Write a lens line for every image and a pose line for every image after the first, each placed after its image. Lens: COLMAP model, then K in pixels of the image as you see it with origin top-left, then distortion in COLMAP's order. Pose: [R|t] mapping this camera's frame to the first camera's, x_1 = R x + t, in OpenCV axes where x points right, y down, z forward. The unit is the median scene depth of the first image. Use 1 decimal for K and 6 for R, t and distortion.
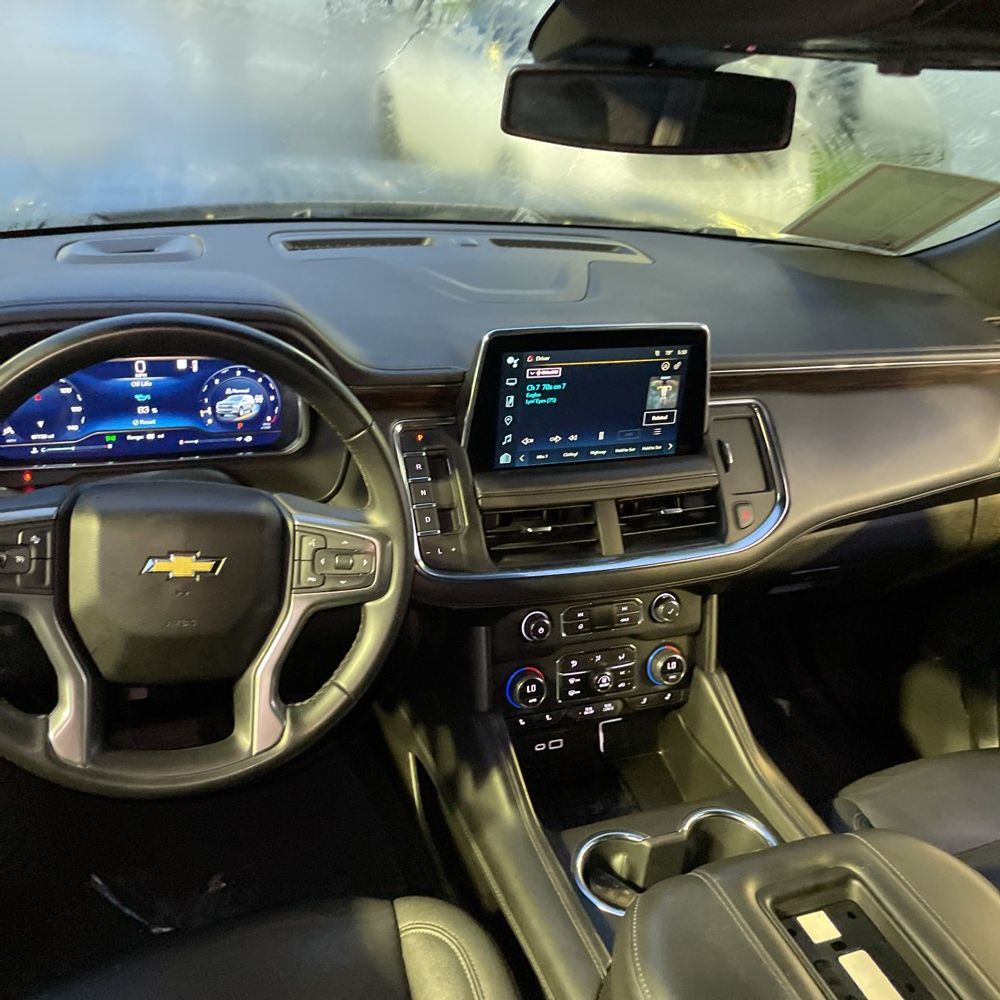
lens RADIAL K [[1024.0, 0, 497.0], [0, 1024.0, 506.1], [0, 0, 1]] dist [0.037007, 0.000000]
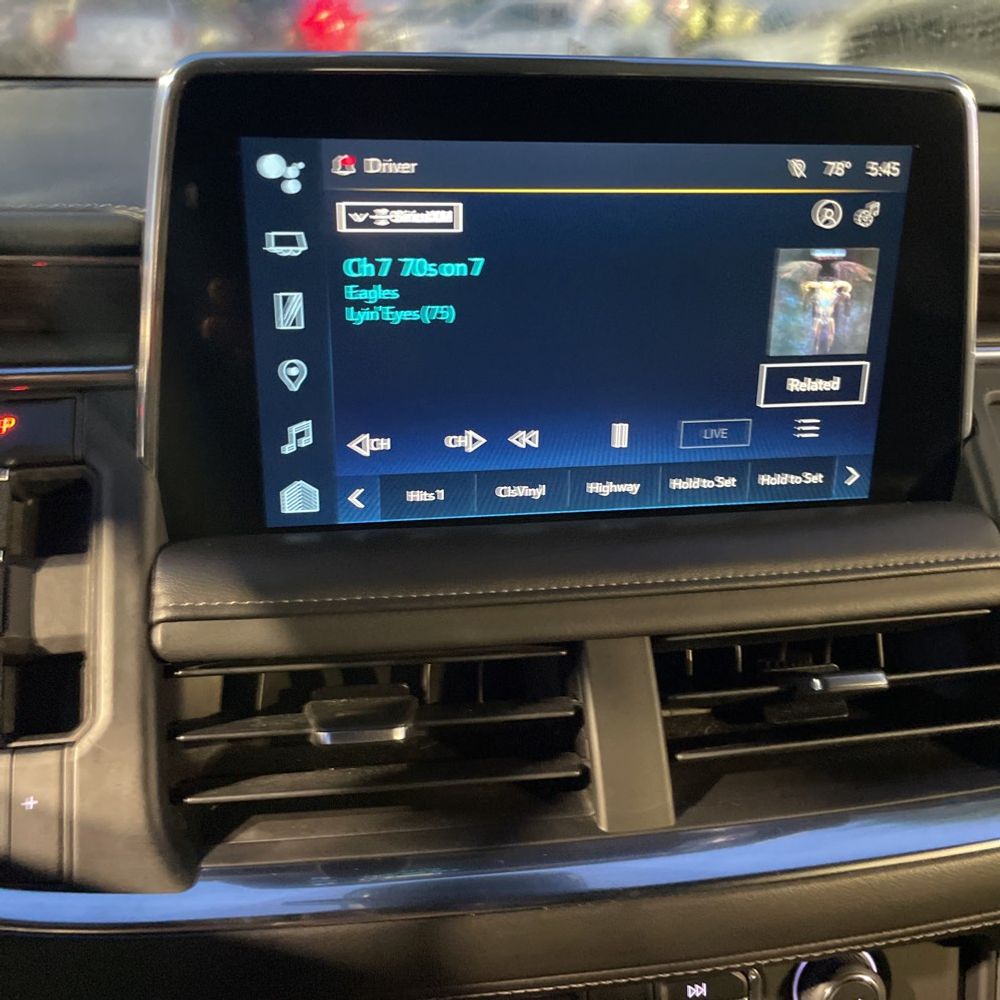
lens RADIAL K [[1024.0, 0, 493.6], [0, 1024.0, 500.5], [0, 0, 1]] dist [0.037007, 0.000000]
pose [[0.975858, 0.003740, -0.218373, 0.135994], [-0.026305, 0.994588, -0.100516, -0.014789], [0.216815, 0.103833, 0.970675, 0.691315]]
